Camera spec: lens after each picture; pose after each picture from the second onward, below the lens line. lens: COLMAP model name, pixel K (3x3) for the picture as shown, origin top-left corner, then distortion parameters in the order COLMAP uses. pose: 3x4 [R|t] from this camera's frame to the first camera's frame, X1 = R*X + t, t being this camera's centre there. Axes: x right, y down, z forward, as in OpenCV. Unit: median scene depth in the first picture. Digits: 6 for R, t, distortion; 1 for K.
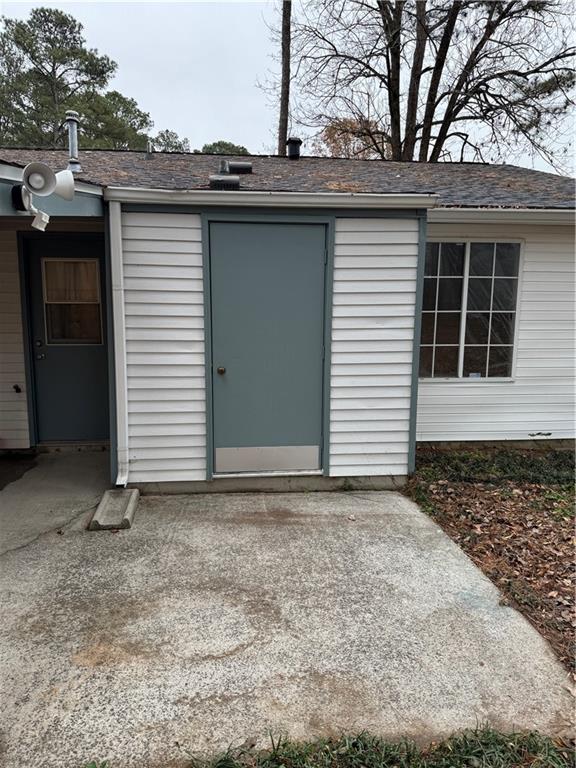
lens RADIAL K [[540.8, 0, 292.9], [0, 540.8, 381.3], [0, 0, 1]] dist [0.057117, -0.075483]
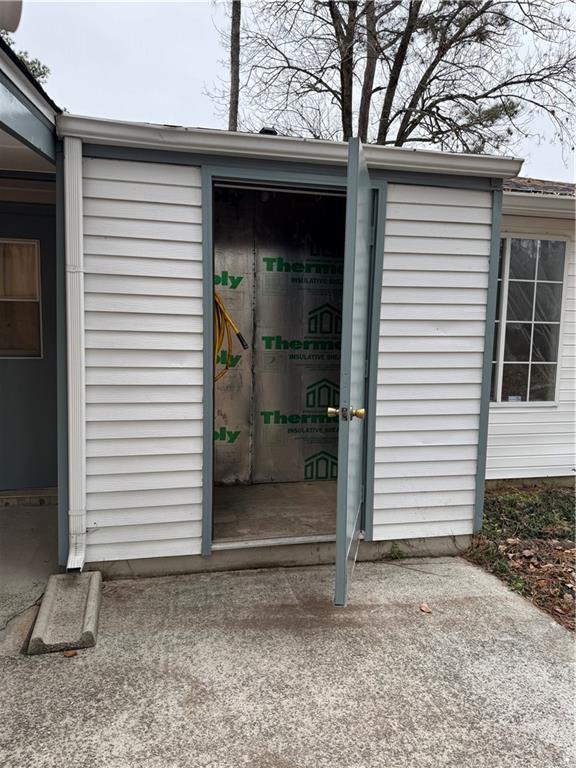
lens RADIAL K [[540.8, 0, 292.9], [0, 540.8, 381.3], [0, 0, 1]] dist [0.057117, -0.075483]
pose [[0.992780, 0.000945, 0.119943, -0.125606], [0.004028, 0.999142, -0.041212, -0.006940], [-0.119879, 0.041397, 0.991925, 0.287009]]
